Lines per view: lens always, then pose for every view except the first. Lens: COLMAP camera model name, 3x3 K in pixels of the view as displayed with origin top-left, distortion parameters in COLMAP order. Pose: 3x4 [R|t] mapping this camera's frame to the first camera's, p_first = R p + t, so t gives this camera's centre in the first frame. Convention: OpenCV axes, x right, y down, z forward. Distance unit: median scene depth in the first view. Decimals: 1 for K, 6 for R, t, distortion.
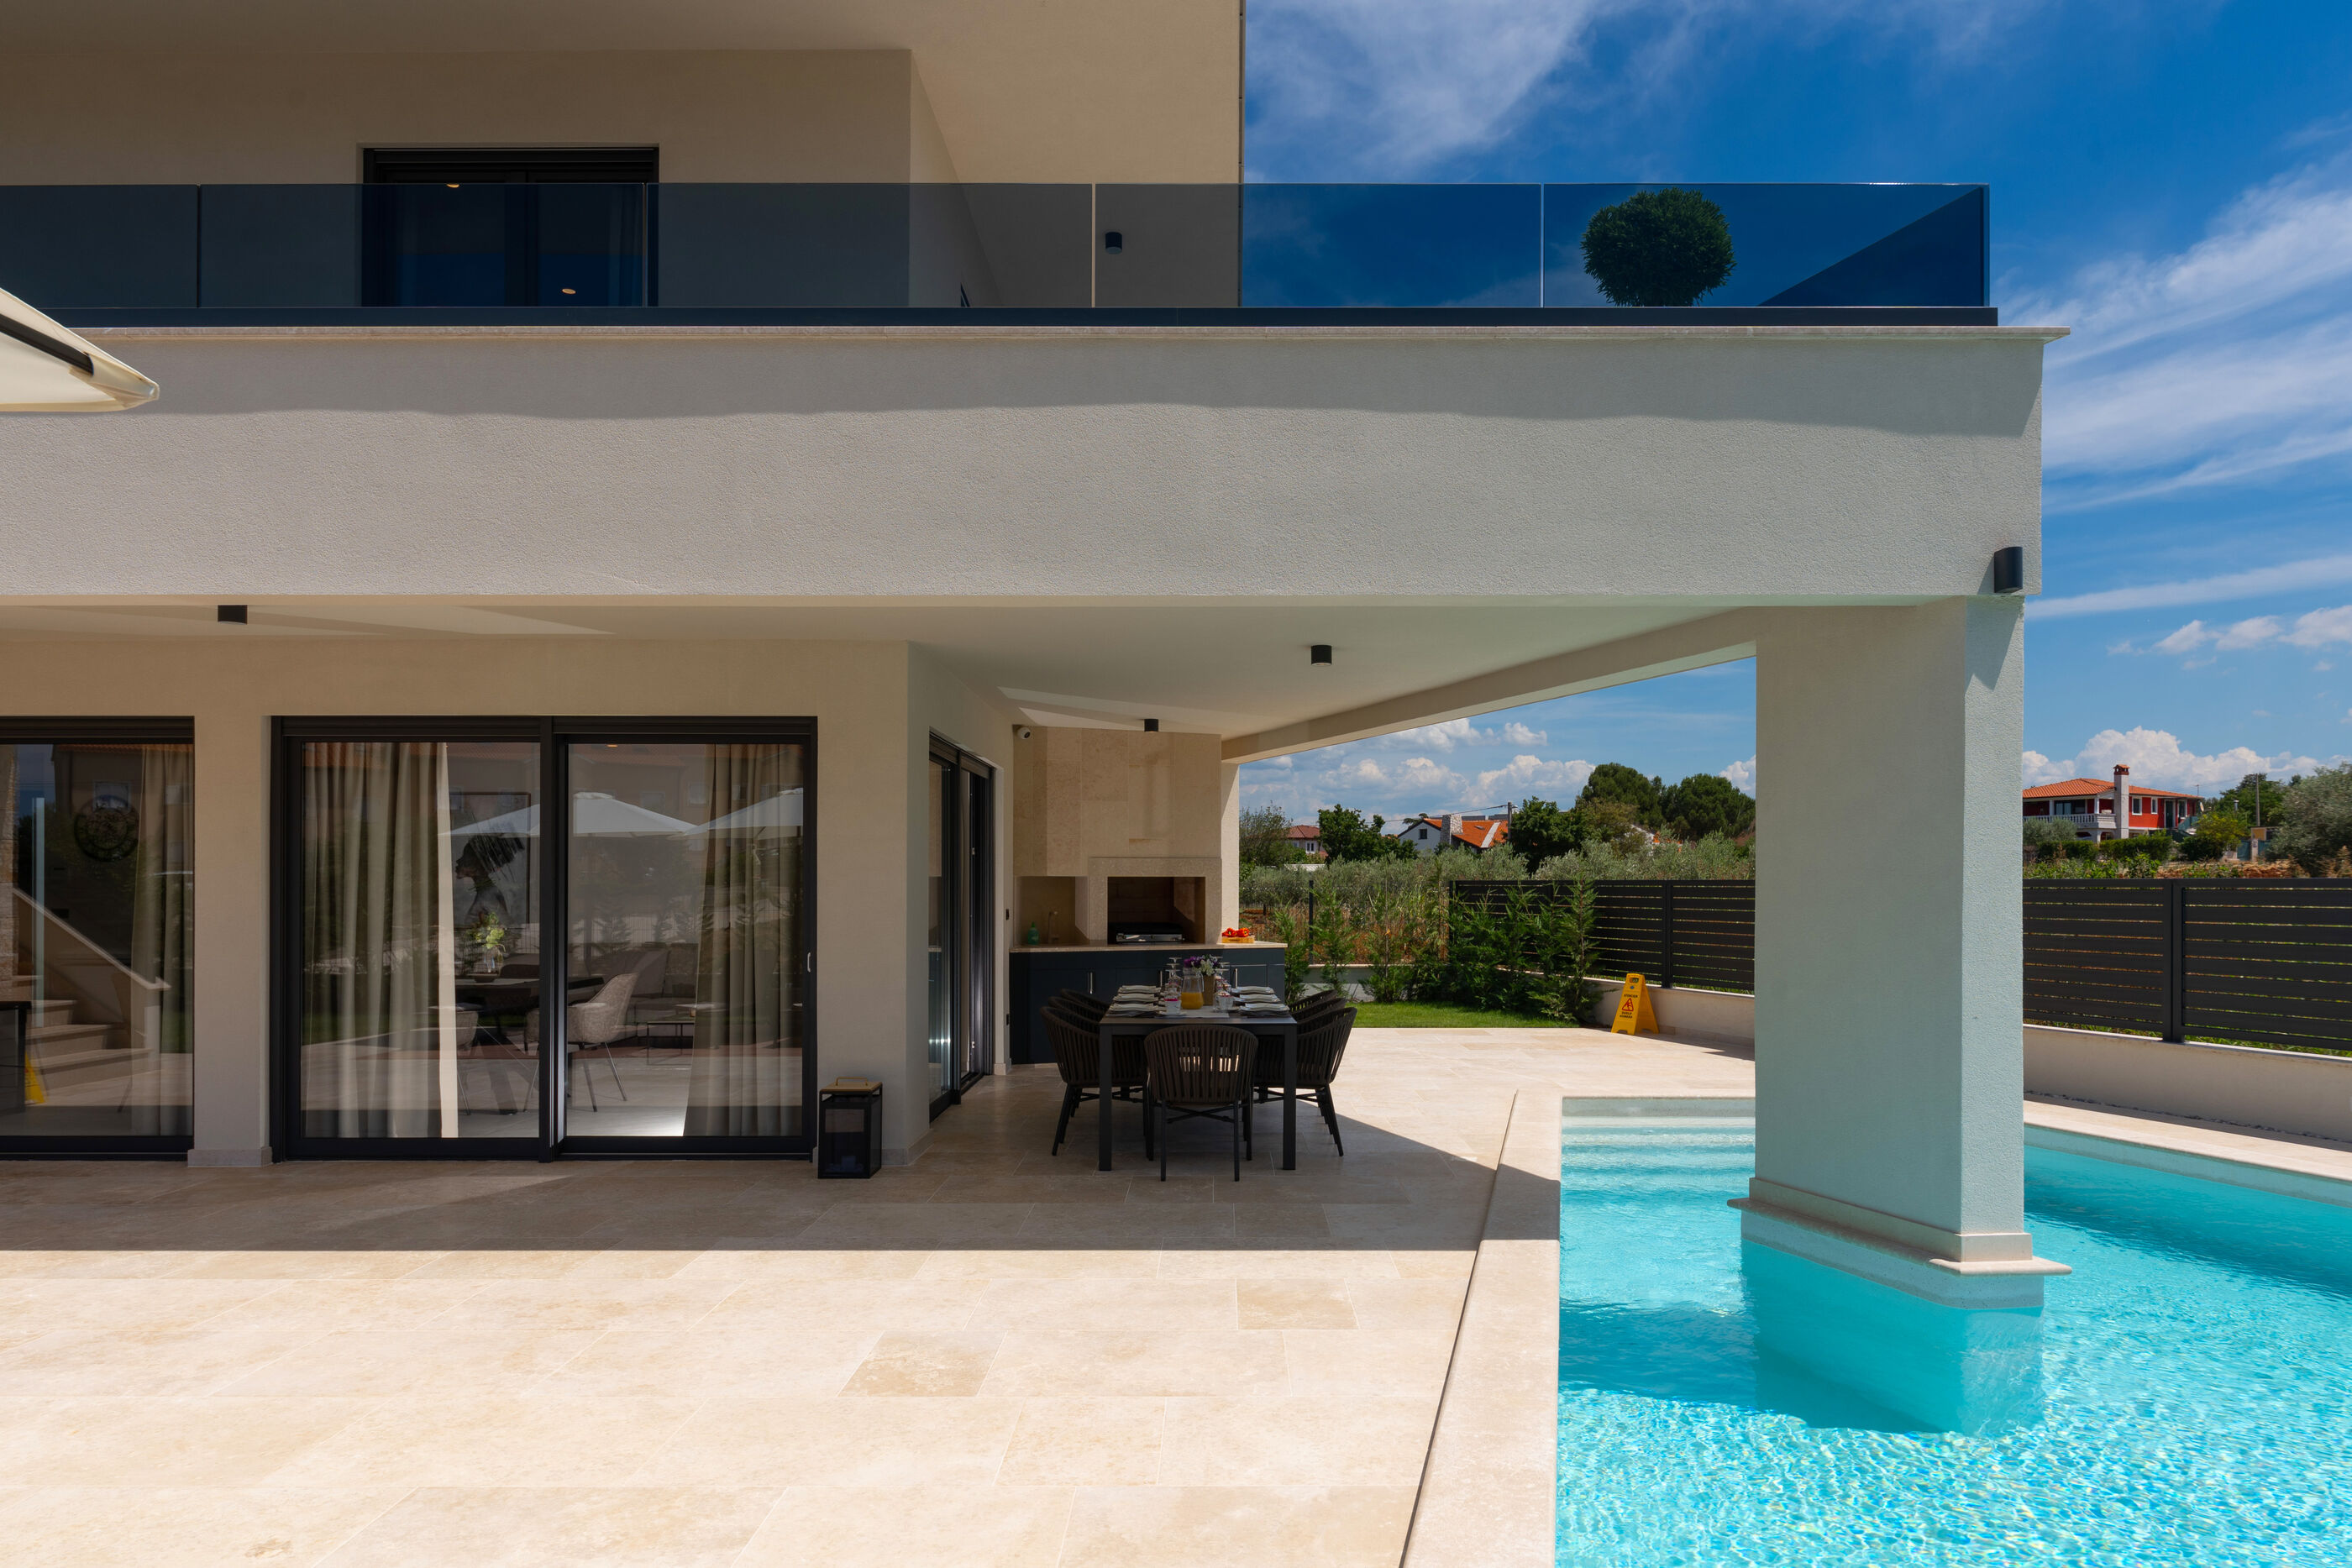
lens RADIAL K [[1468.0, 0, 1206.9], [0, 1468.0, 890.3], [0, 0, 1]] dist [0.004474, -0.001097]
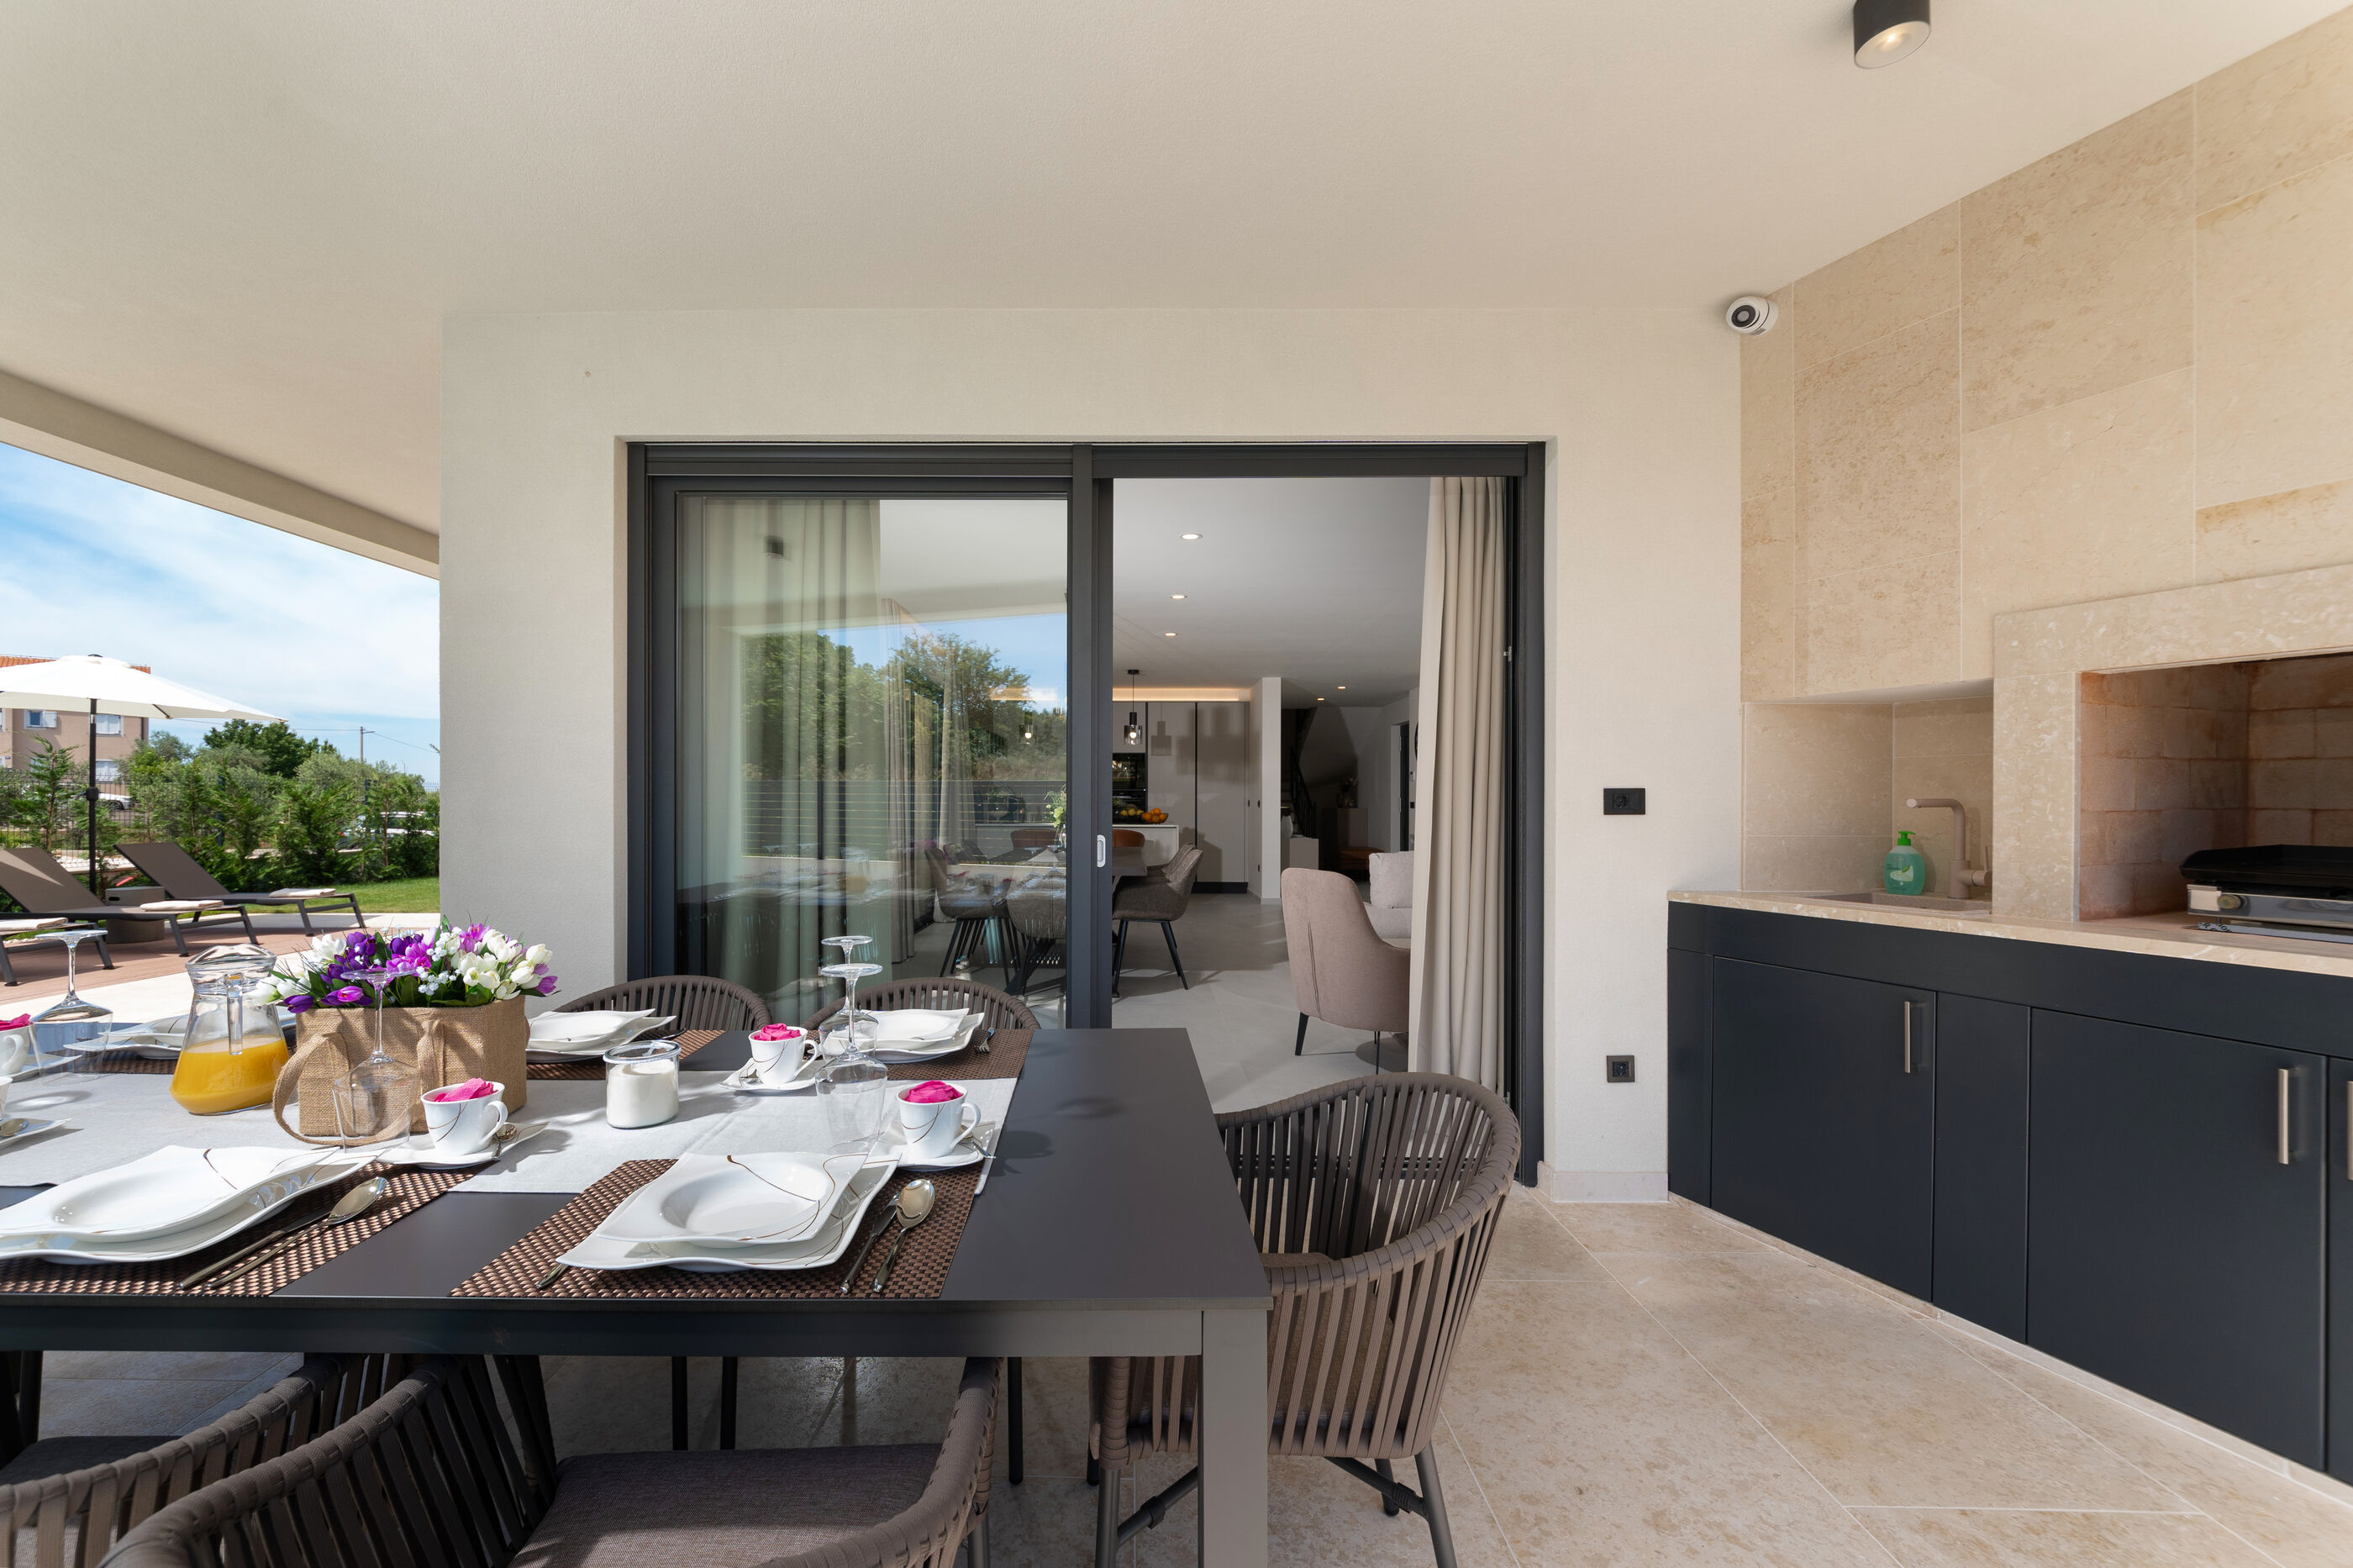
lens RADIAL K [[927.7, 0, 1095.6], [0, 927.7, 805.5], [0, 0, 1]] dist [-0.010386, 0.000496]
pose [[-0.018306, 0.006596, -0.999811, 0.018726], [-0.010899, 0.999918, 0.006796, 0.002857], [0.999773, 0.011022, -0.018232, 0.139787]]
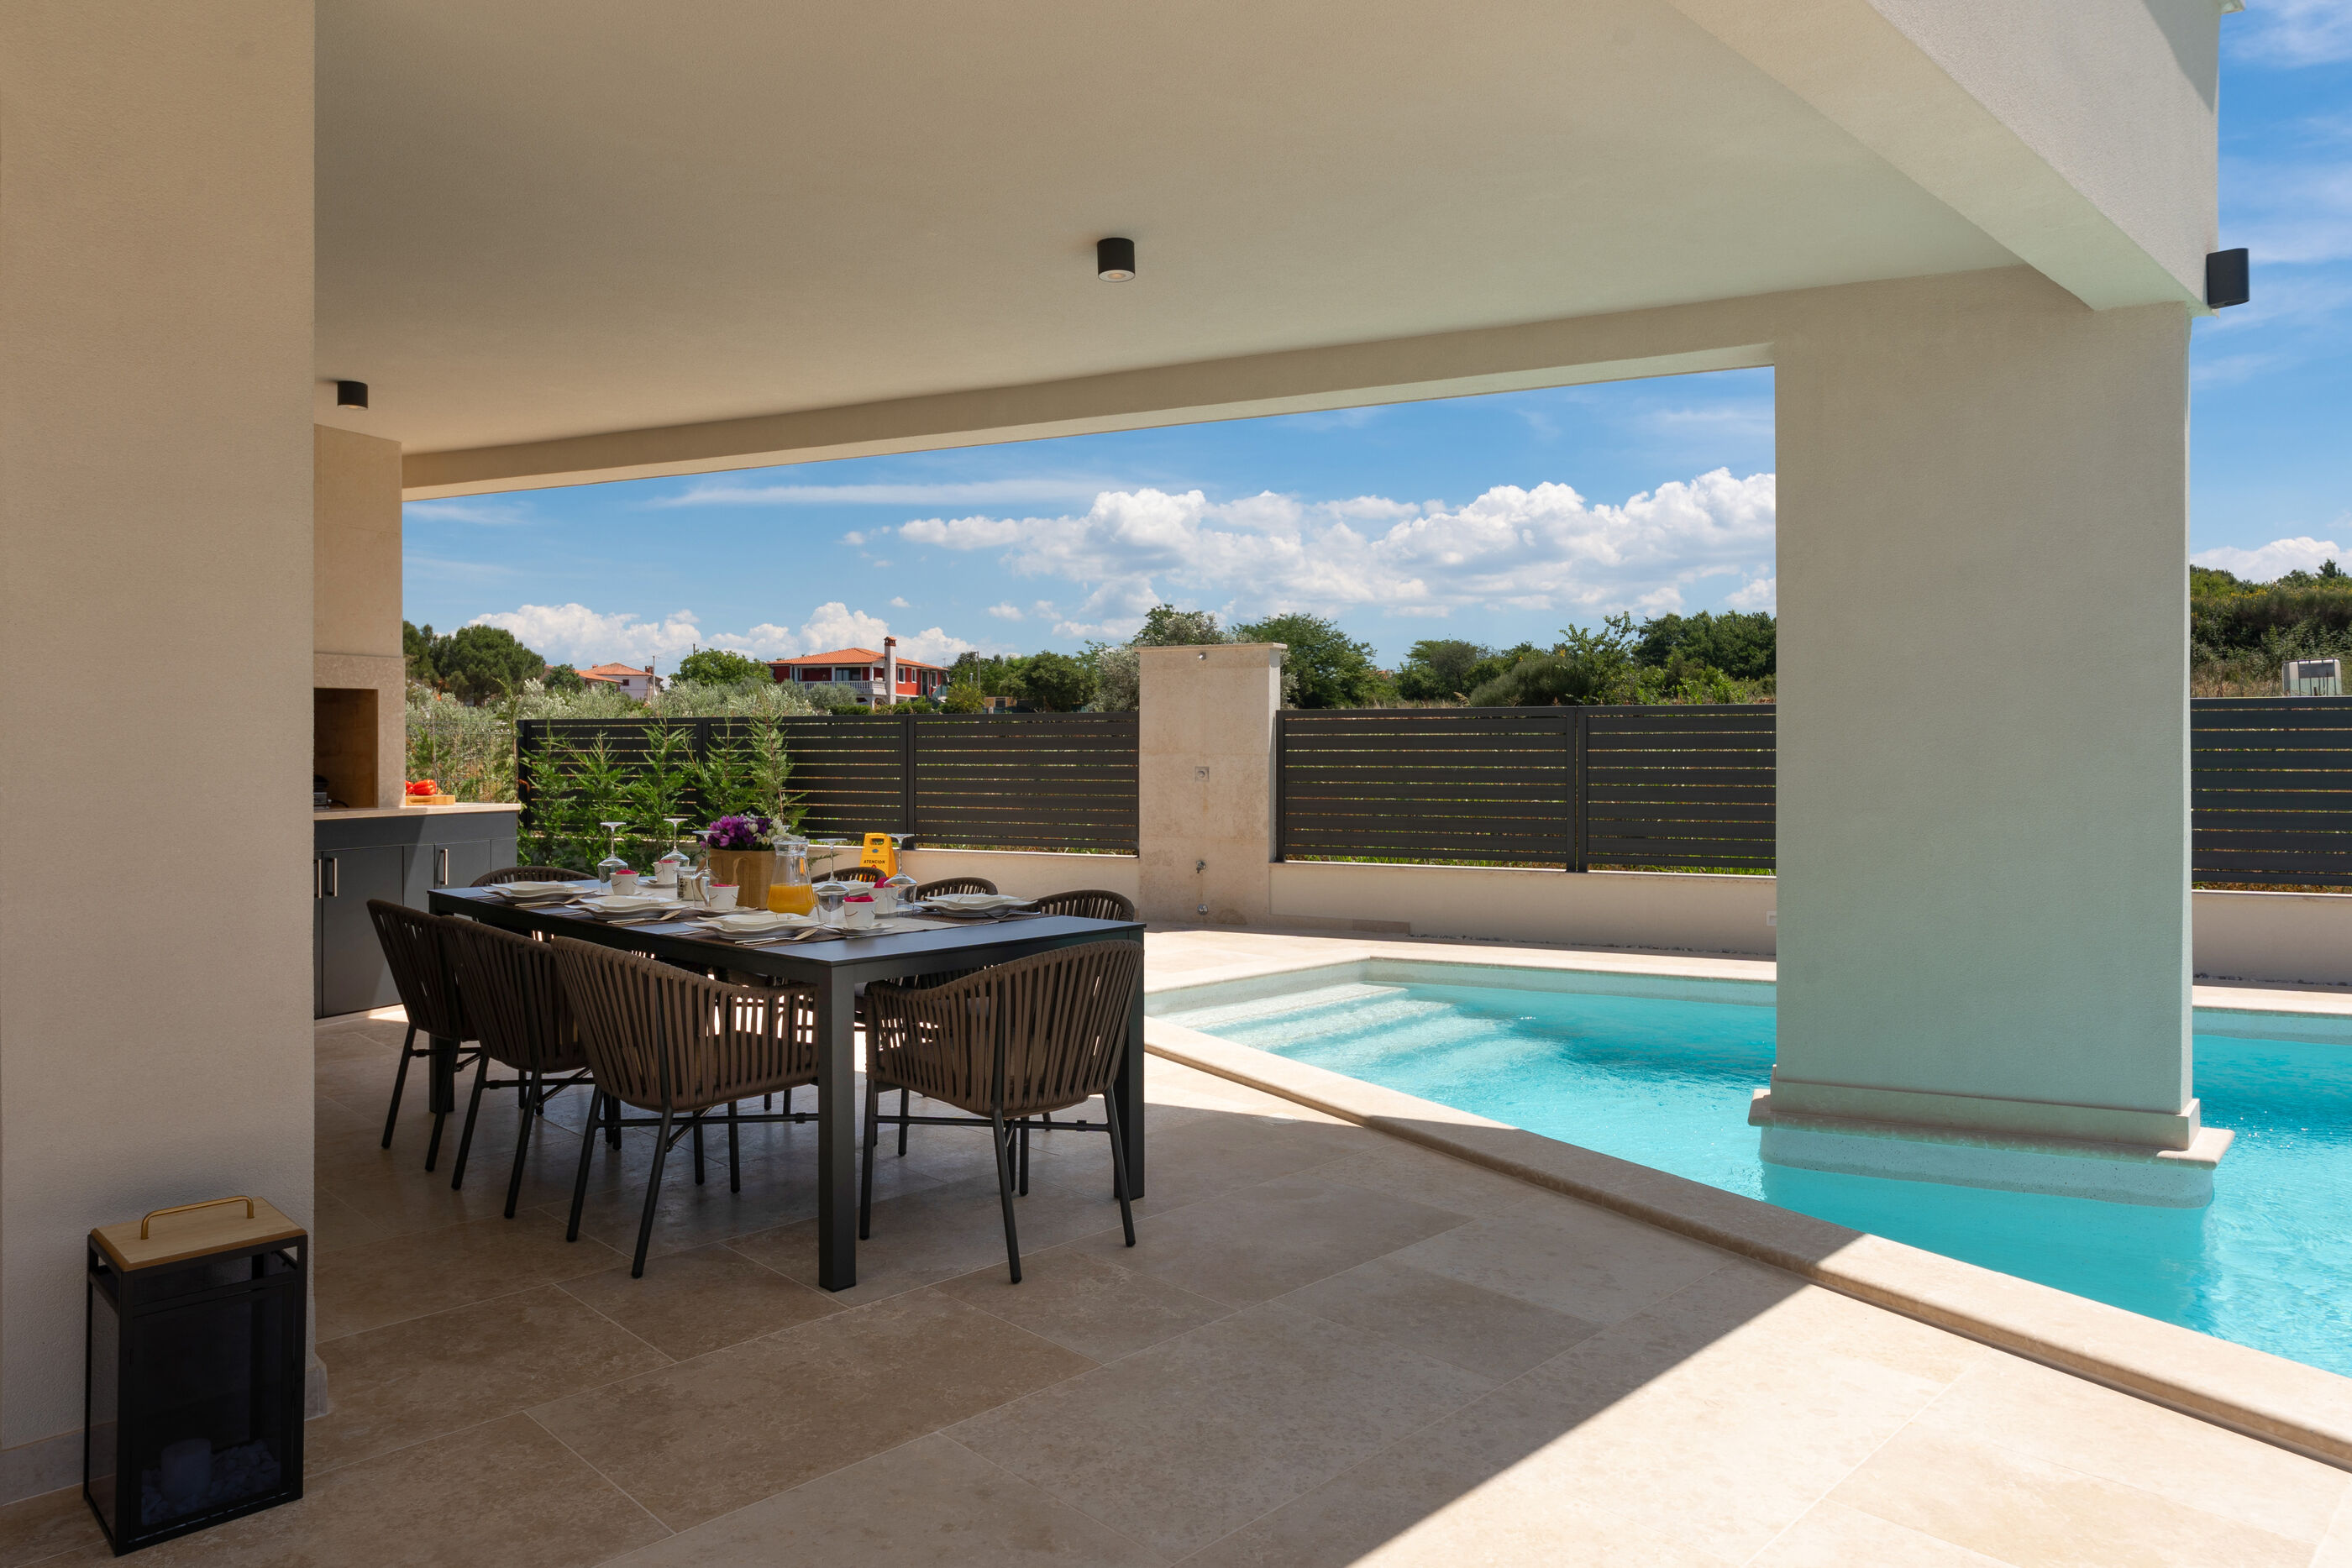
lens RADIAL K [[1504.5, 0, 1163.8], [0, 1504.5, 776.6], [0, 0, 1]] dist [-0.000418, 0.003808]
pose [[0.702740, -0.014509, 0.711298, -0.034899], [0.005349, 0.999872, 0.015110, 0.002960], [-0.711426, -0.006814, 0.702728, 0.064725]]
